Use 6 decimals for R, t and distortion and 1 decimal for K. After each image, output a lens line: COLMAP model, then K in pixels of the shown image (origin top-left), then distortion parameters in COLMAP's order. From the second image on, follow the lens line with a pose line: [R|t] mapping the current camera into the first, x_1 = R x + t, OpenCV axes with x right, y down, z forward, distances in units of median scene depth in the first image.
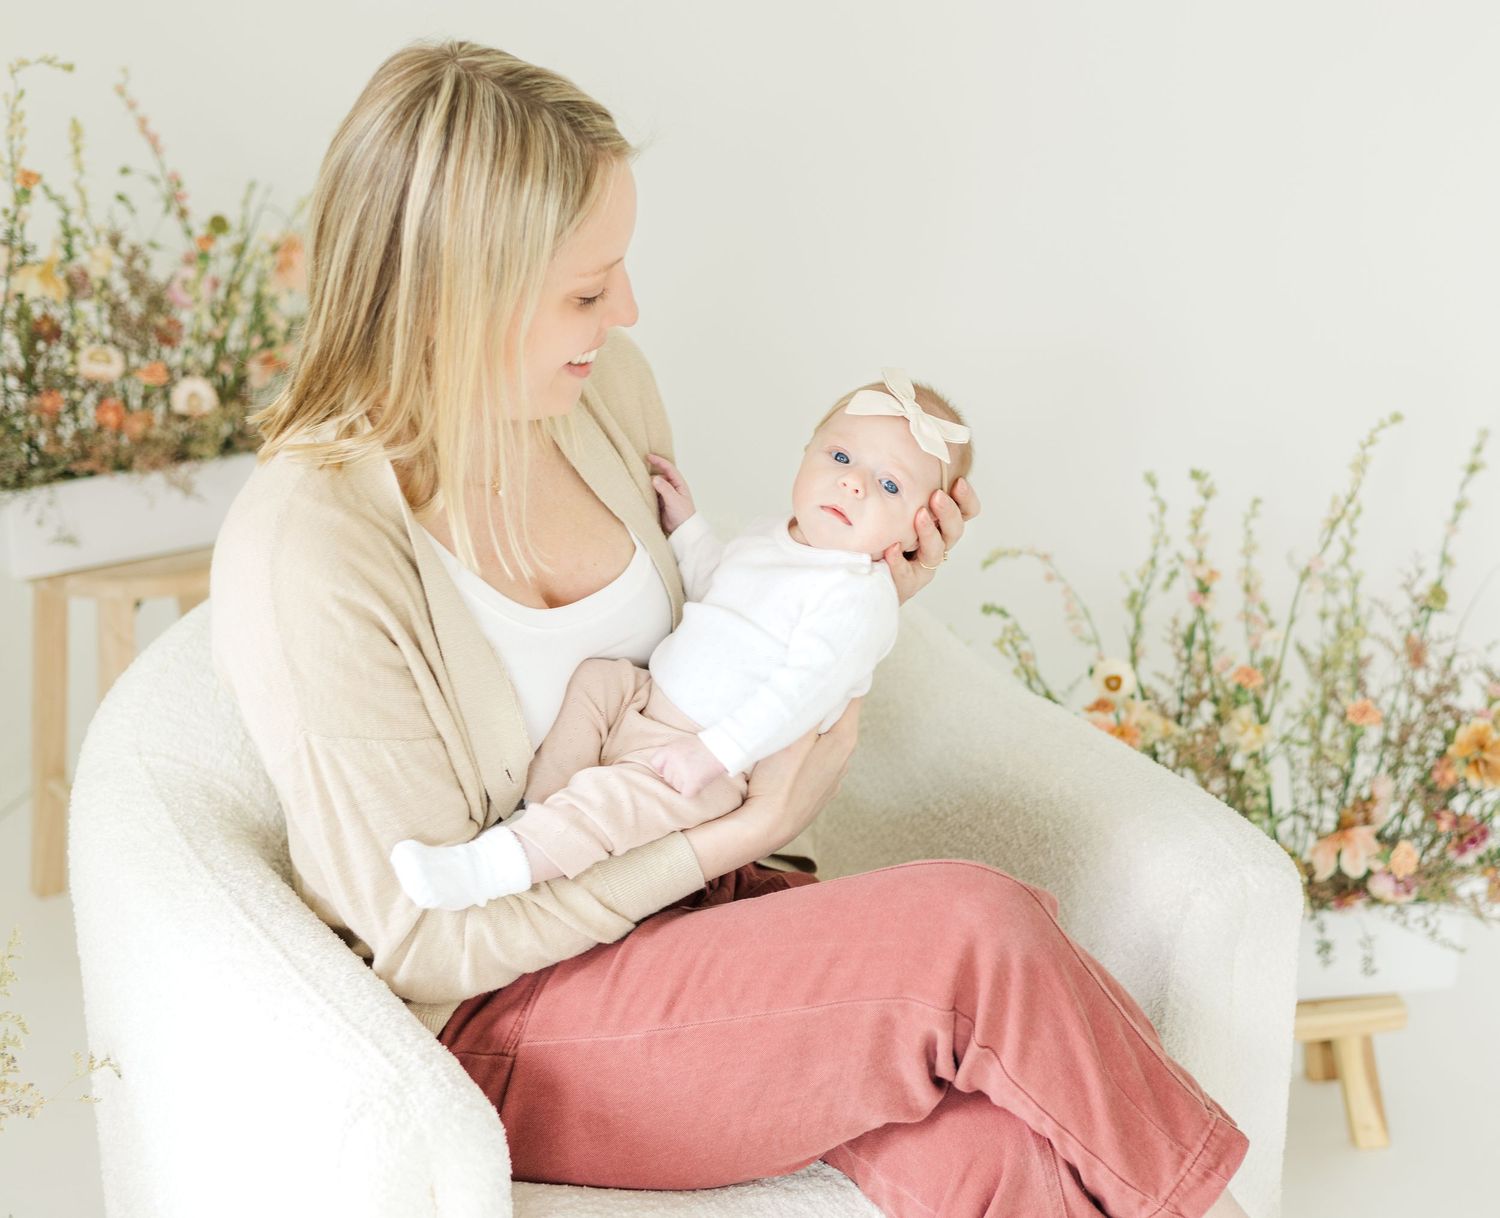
lens RADIAL K [[2809.7, 0, 930.5], [0, 2809.7, 632.2], [0, 0, 1]] dist [0.014051, 0.000000]
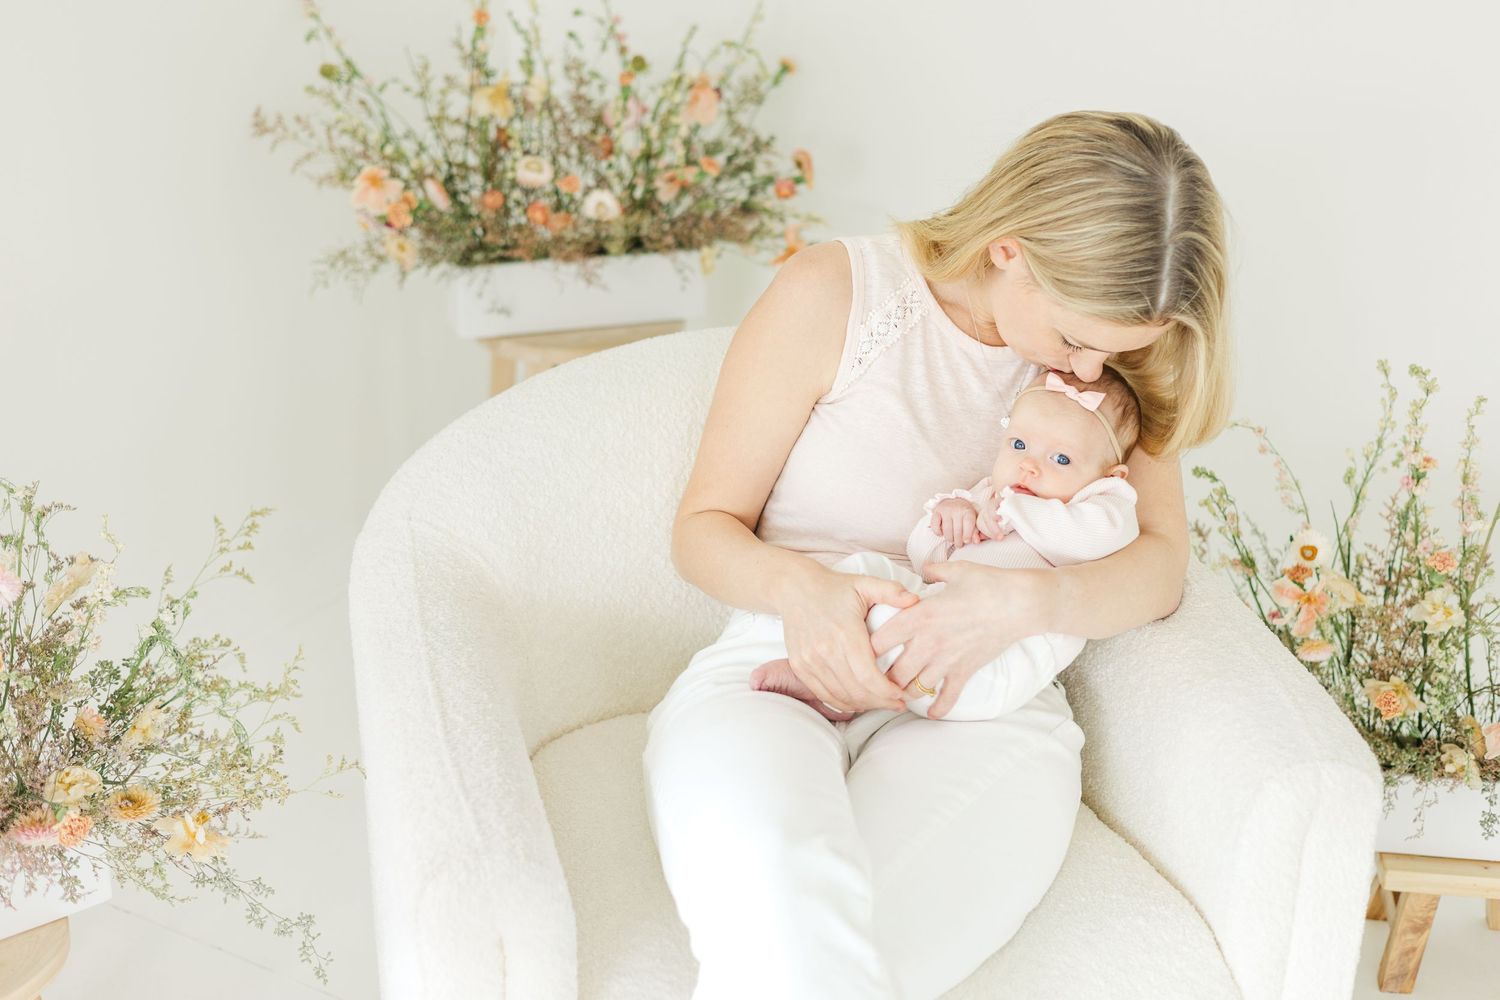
lens RADIAL K [[2259.4, 0, 758.0], [0, 2259.4, 498.3], [0, 0, 1]] dist [0.022421, 0.000000]
pose [[0.944958, 0.131190, -0.299739, 0.116652], [-0.112329, 0.990494, 0.079392, -0.045909], [0.307305, -0.041353, 0.950712, 0.092859]]
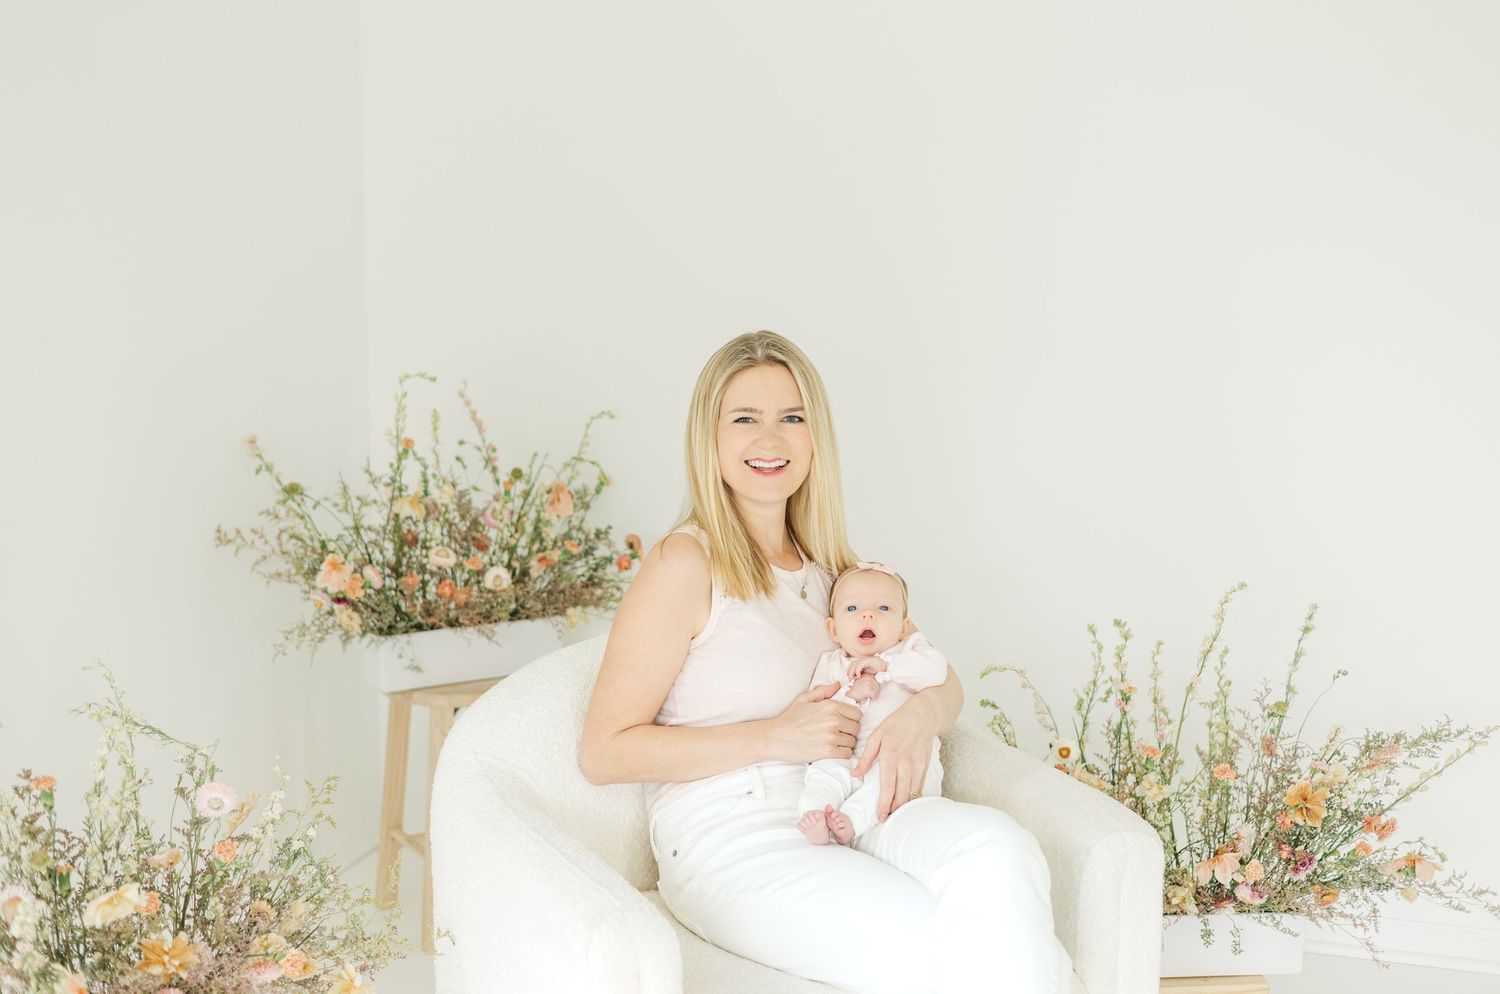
lens RADIAL K [[2259.4, 0, 741.6], [0, 2259.4, 487.1], [0, 0, 1]] dist [0.022421, 0.000000]
pose [[0.992485, 0.004262, -0.122289, 0.037439], [-0.025764, 0.984269, -0.174787, 0.092557], [0.119621, 0.176624, 0.976983, -0.273976]]
